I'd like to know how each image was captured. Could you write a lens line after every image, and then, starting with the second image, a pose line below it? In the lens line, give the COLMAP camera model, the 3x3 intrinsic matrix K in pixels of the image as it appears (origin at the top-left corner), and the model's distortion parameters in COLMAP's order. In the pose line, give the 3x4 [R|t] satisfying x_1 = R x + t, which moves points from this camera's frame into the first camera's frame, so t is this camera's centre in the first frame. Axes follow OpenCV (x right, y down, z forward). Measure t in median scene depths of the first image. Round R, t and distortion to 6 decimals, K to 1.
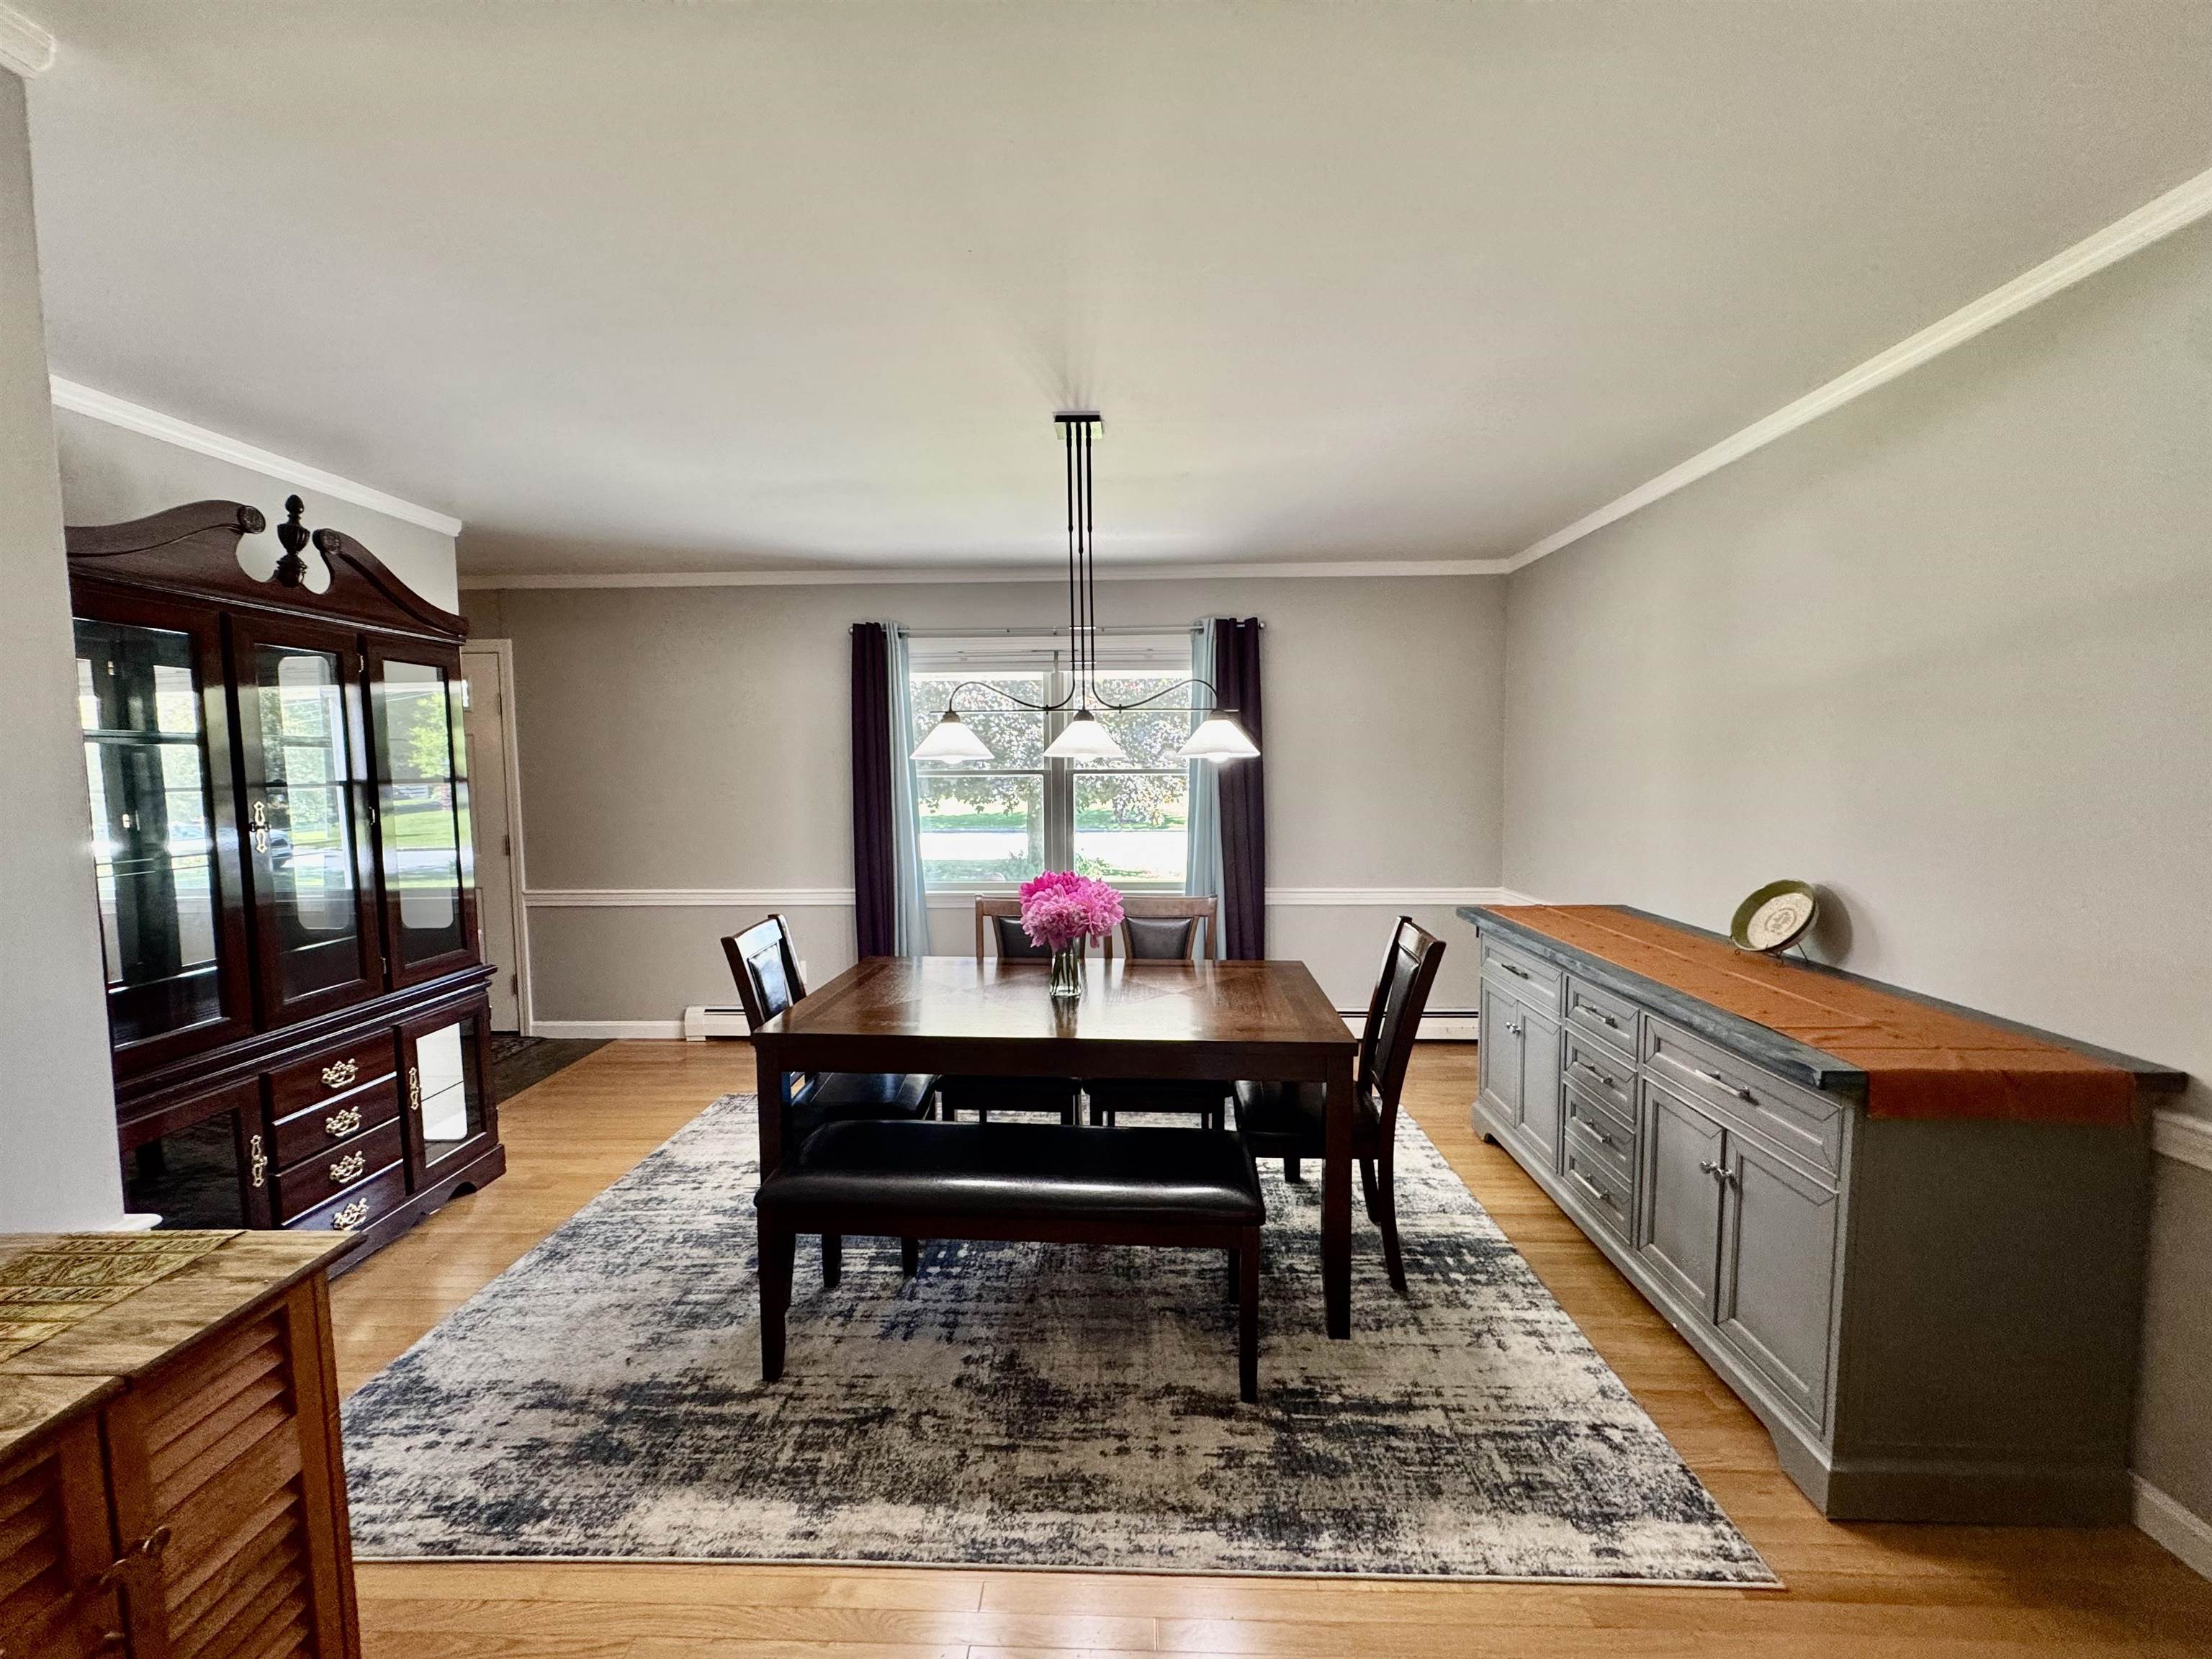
lens RADIAL K [[881.8, 0, 1102.9], [0, 881.8, 818.1], [0, 0, 1]] dist [-0.006642, 0.001420]
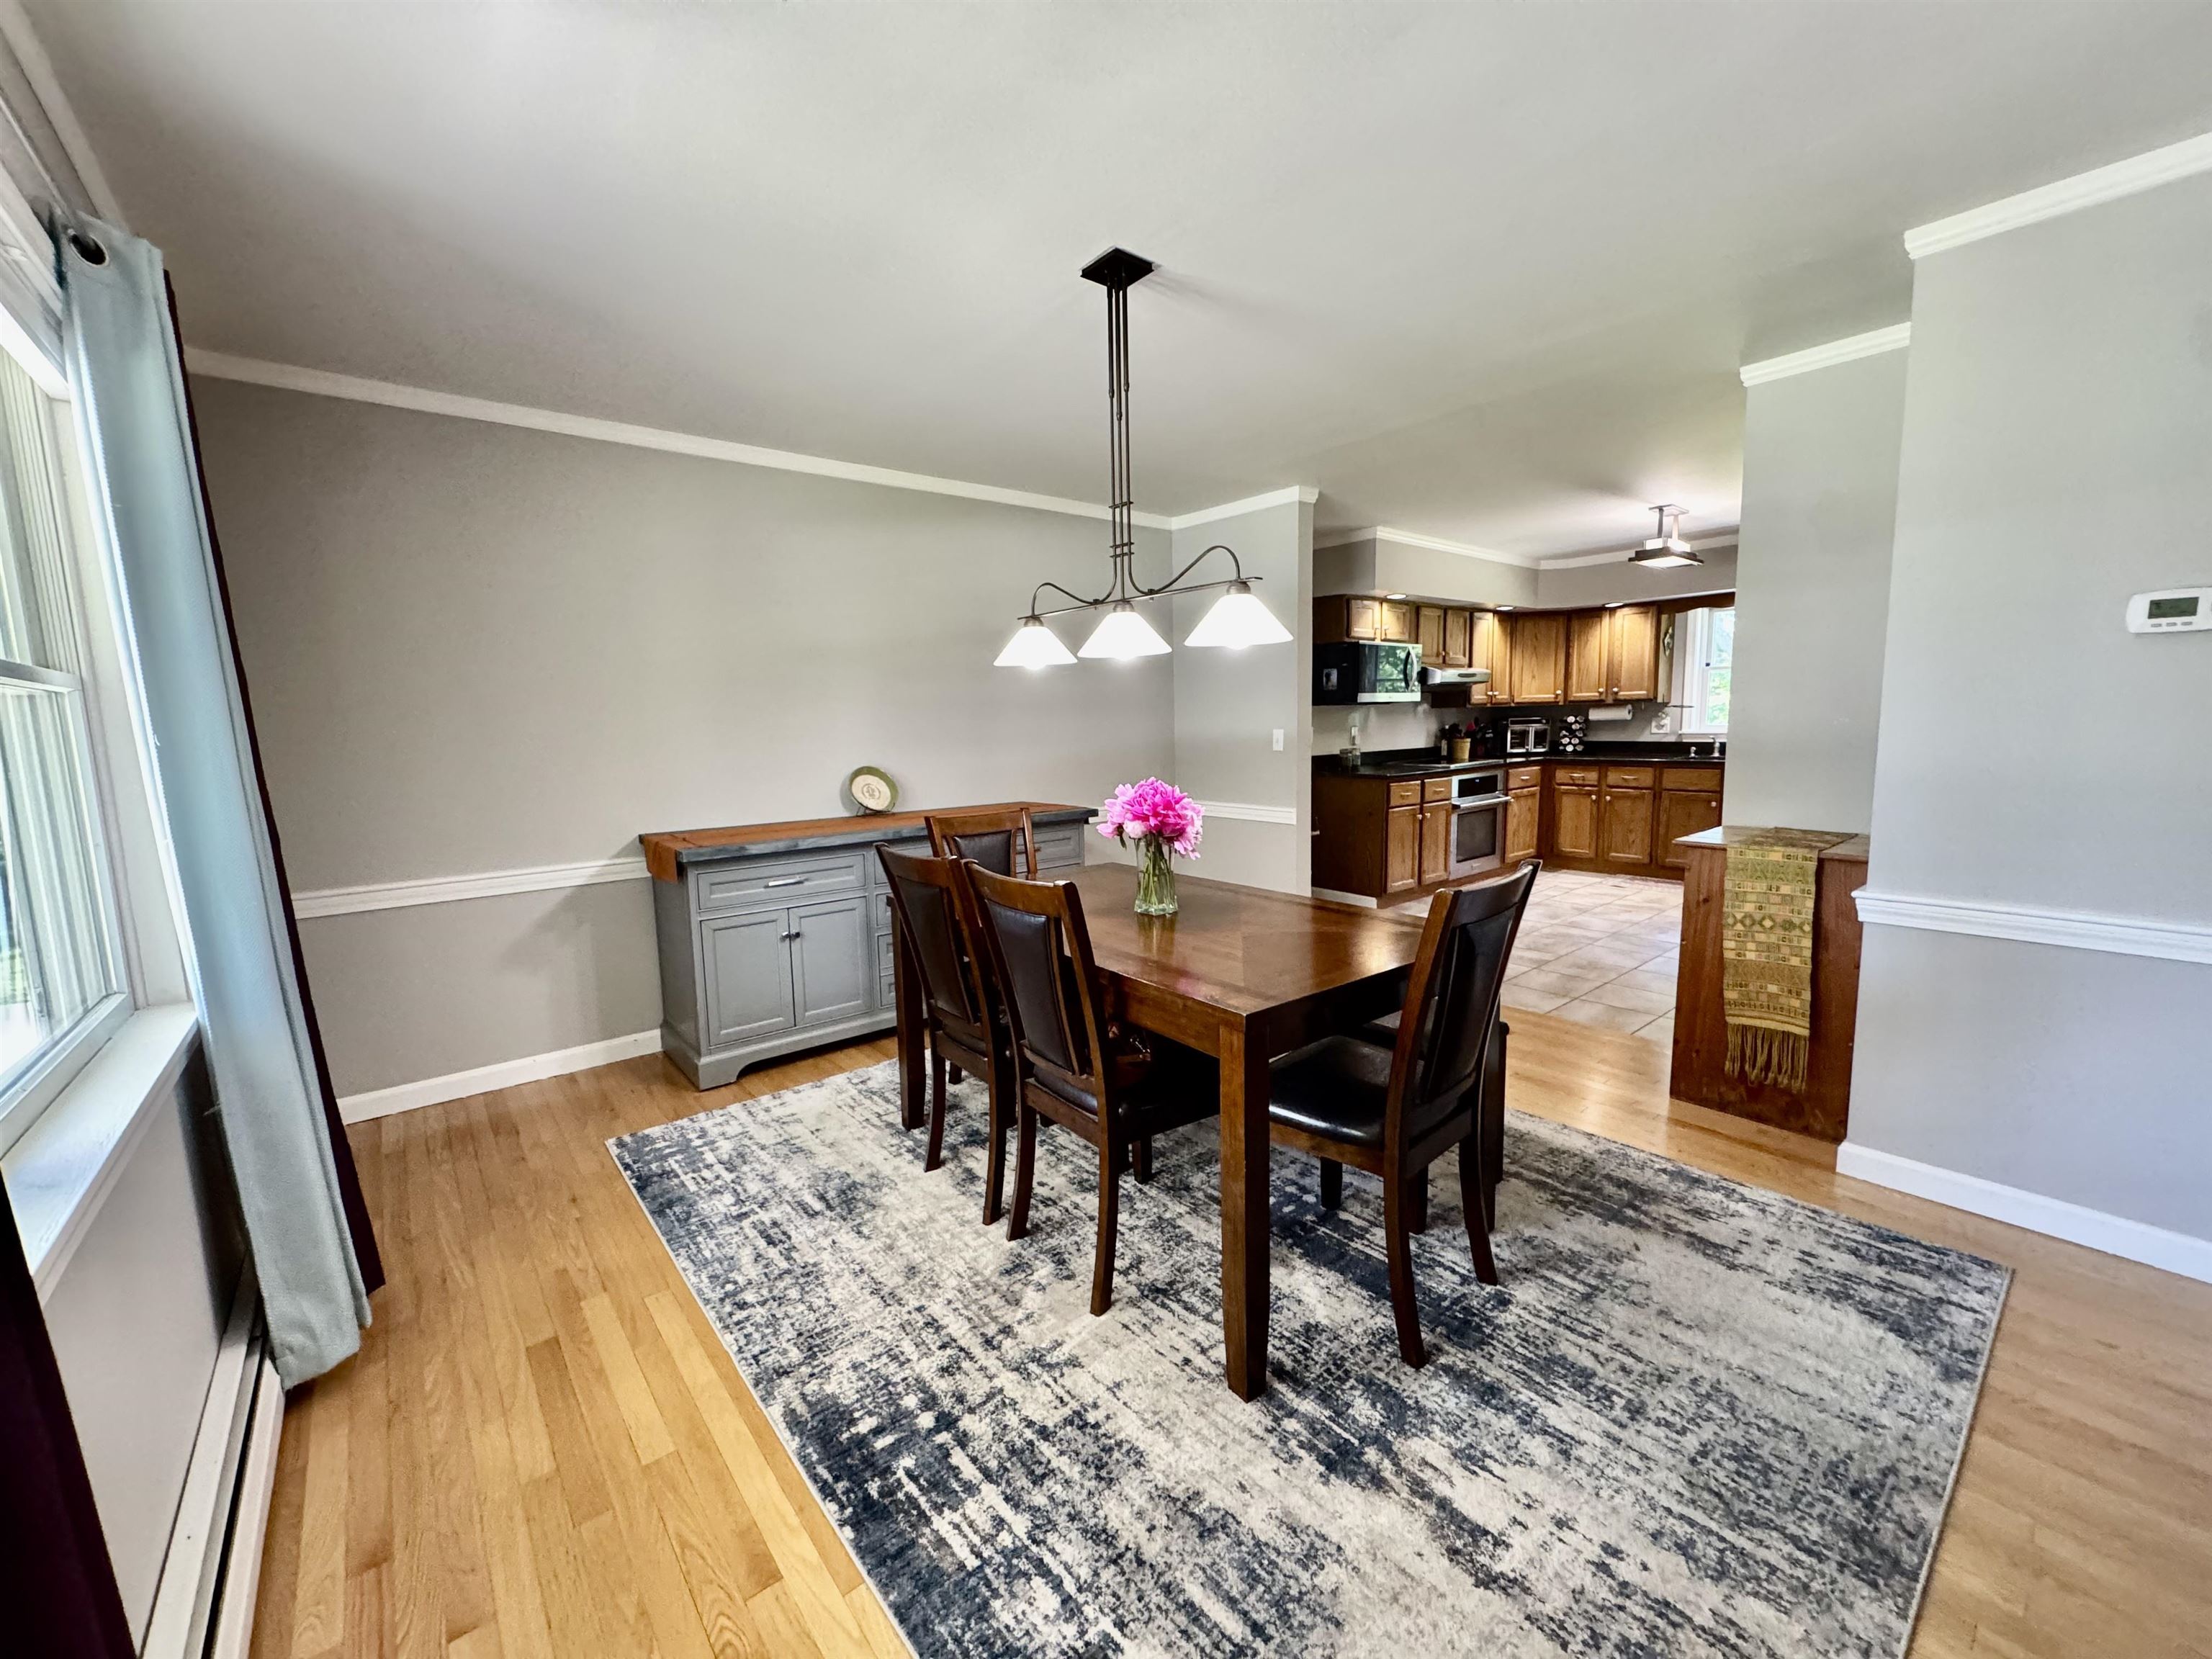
lens RADIAL K [[881.8, 0, 1096.7], [0, 881.8, 828.1], [0, 0, 1]] dist [-0.006642, 0.001420]
pose [[-0.663818, -0.068912, 0.744713, -0.867169], [0.074152, 0.984775, 0.157224, -0.048654], [-0.744209, 0.159590, -0.648601, 2.082746]]
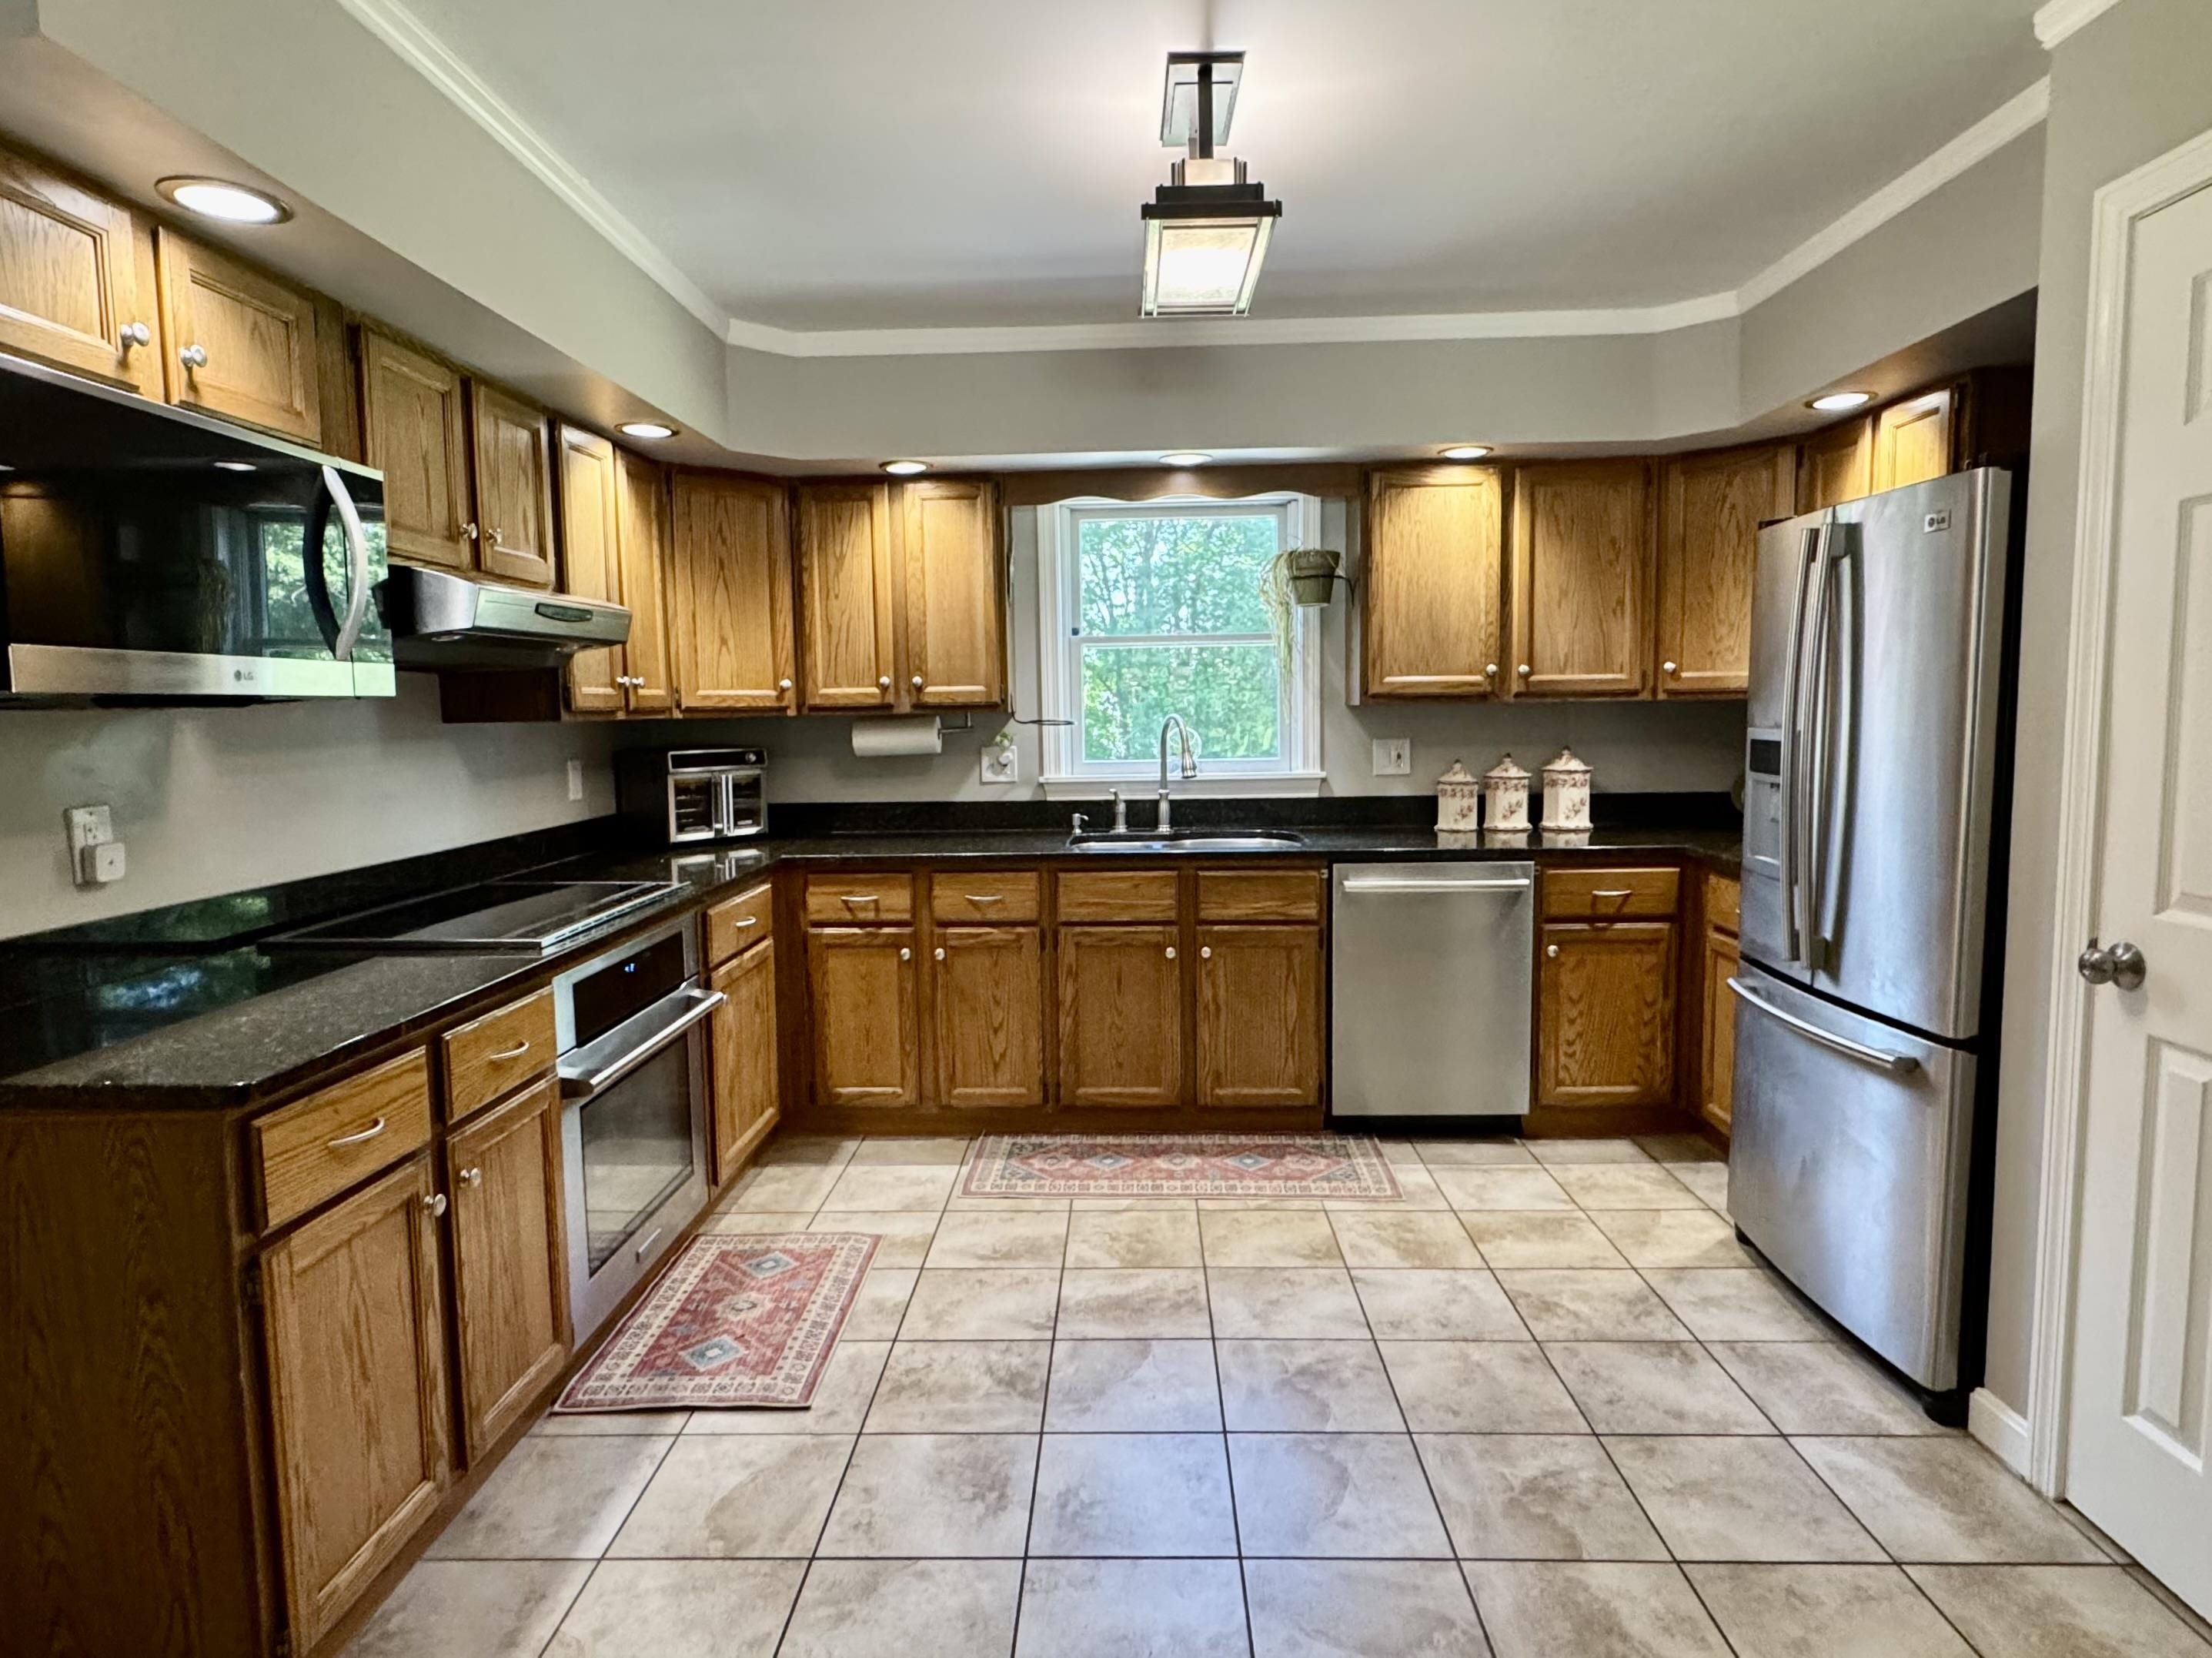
lens RADIAL K [[1246.0, 0, 1107.4], [0, 1246.0, 821.9], [0, 0, 1]] dist [0.001600, -0.000472]
pose [[-0.999635, 0.026263, -0.006384, 0.078036], [0.025010, 0.988372, 0.149985, 0.040506], [0.010249, 0.149770, -0.988668, 0.301148]]
